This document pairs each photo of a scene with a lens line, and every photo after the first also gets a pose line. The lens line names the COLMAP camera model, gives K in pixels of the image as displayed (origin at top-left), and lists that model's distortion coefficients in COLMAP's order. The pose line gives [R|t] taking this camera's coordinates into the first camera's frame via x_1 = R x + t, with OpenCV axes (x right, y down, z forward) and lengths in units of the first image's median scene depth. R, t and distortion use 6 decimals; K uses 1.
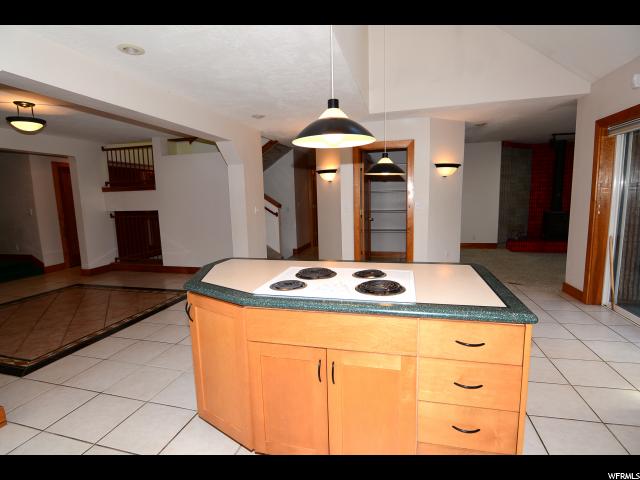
lens RADIAL K [[326.9, 0, 320.0], [0, 326.9, 240.0], [0, 0, 1]] dist [-0.009621, -0.000711]
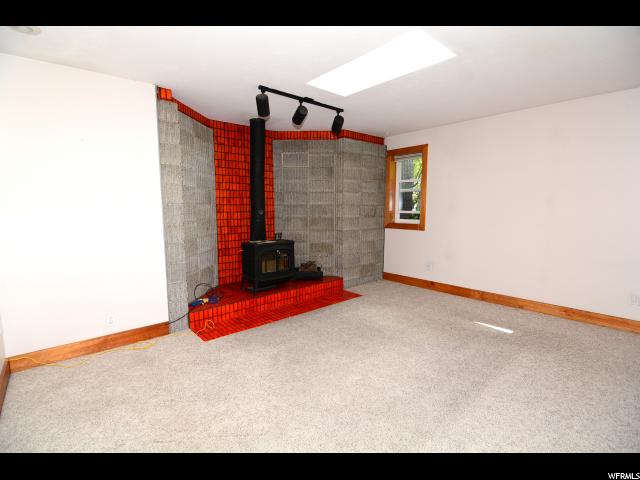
lens RADIAL K [[326.9, 0, 320.0], [0, 326.9, 240.0], [0, 0, 1]] dist [-0.009621, -0.000711]
pose [[0.590562, -0.066017, 0.804287, 0.307926], [0.098869, 0.995059, 0.009079, -0.081207], [-0.800913, 0.074157, 0.594171, 0.550206]]
